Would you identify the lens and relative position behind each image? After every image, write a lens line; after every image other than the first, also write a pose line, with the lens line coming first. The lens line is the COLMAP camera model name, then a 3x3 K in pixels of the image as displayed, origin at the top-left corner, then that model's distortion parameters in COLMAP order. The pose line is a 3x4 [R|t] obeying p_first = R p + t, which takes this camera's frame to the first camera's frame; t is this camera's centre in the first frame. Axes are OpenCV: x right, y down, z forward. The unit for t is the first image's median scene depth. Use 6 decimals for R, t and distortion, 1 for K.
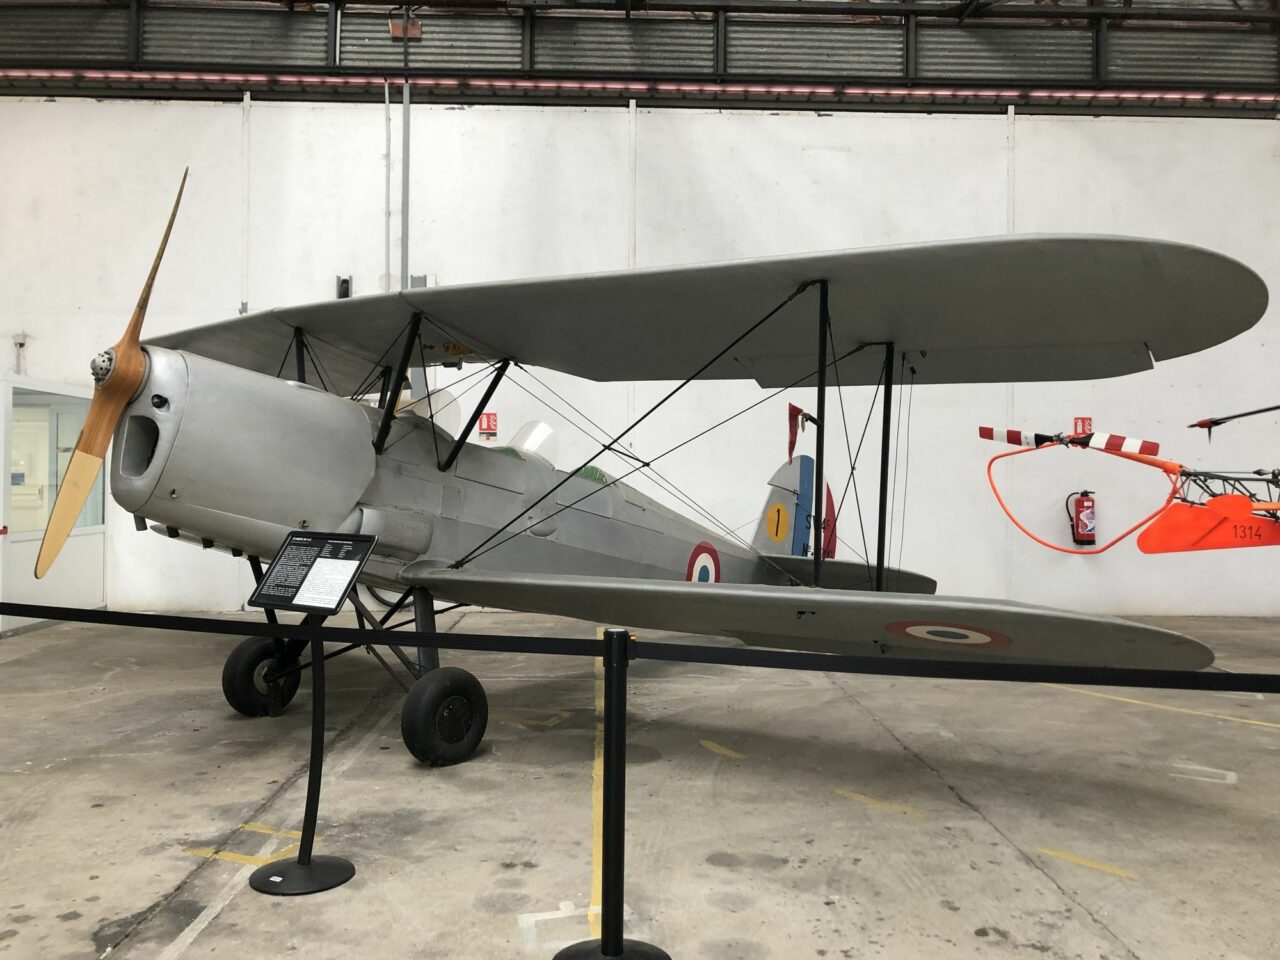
lens RADIAL K [[1047.9, 0, 639.8], [0, 1047.9, 489.8], [0, 0, 1]] dist [0.012858, 0.011728]
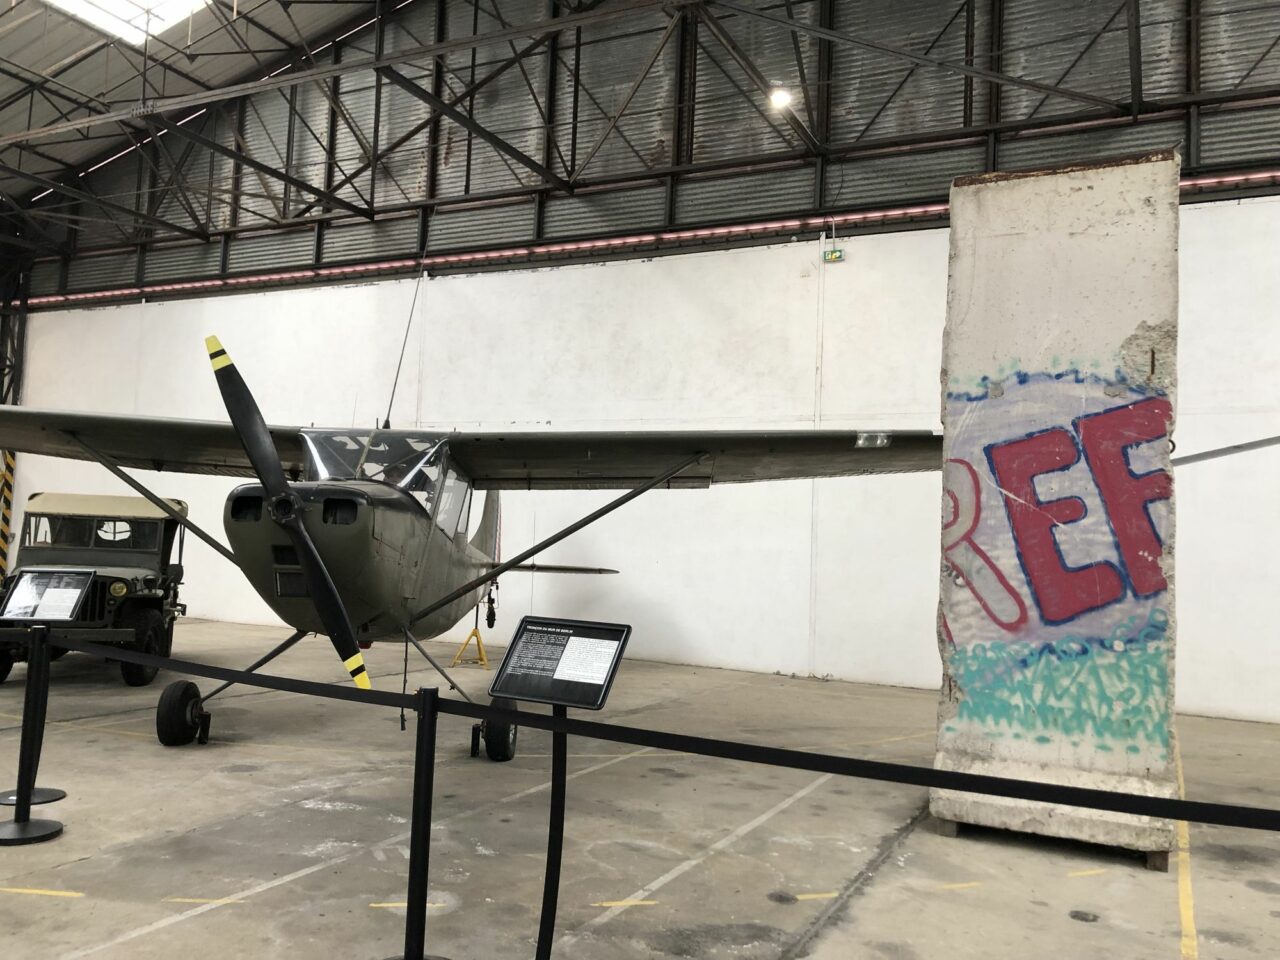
lens RADIAL K [[1047.9, 0, 643.6], [0, 1047.9, 471.3], [0, 0, 1]] dist [0.012858, 0.011728]
pose [[0.868455, 0.002775, -0.495760, 0.979158], [-0.065688, 0.991812, -0.109518, 0.005510], [0.491397, 0.127677, 0.861526, 0.031438]]
